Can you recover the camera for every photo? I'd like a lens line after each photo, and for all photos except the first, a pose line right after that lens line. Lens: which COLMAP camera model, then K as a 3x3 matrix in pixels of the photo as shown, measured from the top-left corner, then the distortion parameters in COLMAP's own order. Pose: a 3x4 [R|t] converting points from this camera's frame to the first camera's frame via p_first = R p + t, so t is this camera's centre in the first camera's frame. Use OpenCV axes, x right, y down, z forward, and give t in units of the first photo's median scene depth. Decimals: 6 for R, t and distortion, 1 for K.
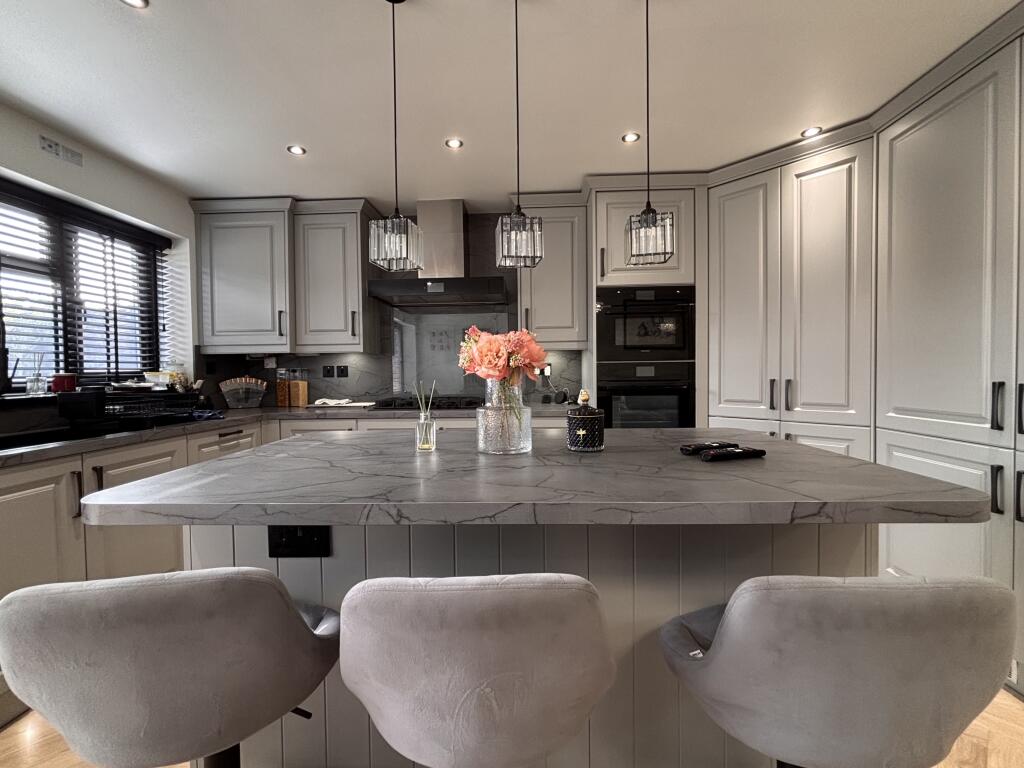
lens RADIAL K [[440.0, 0, 512.0], [0, 440.0, 384.0], [0, 0, 1]] dist [0.000188, 0.000115]
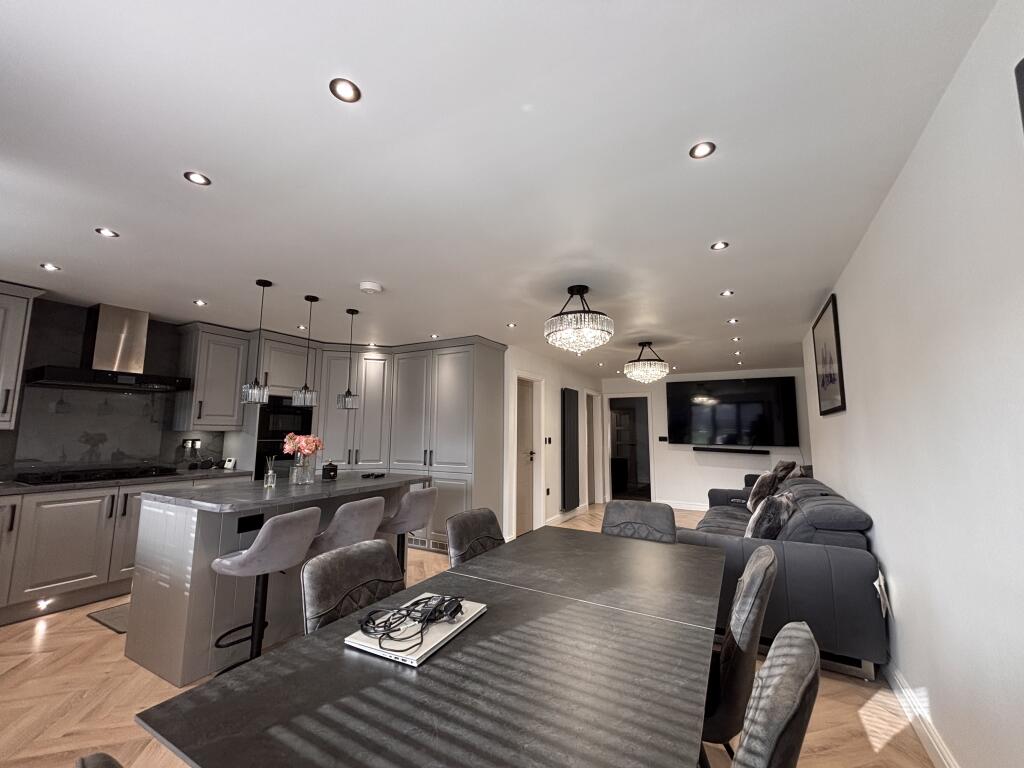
lens RADIAL K [[414.1, 0, 512.0], [0, 414.1, 384.0], [0, 0, 1]] dist [0.000486, 0.000527]
pose [[0.455037, 0.119998, 0.882350, -0.852666], [0.015363, 0.989673, -0.142517, -0.026376], [-0.890340, 0.078406, 0.448495, -0.610925]]
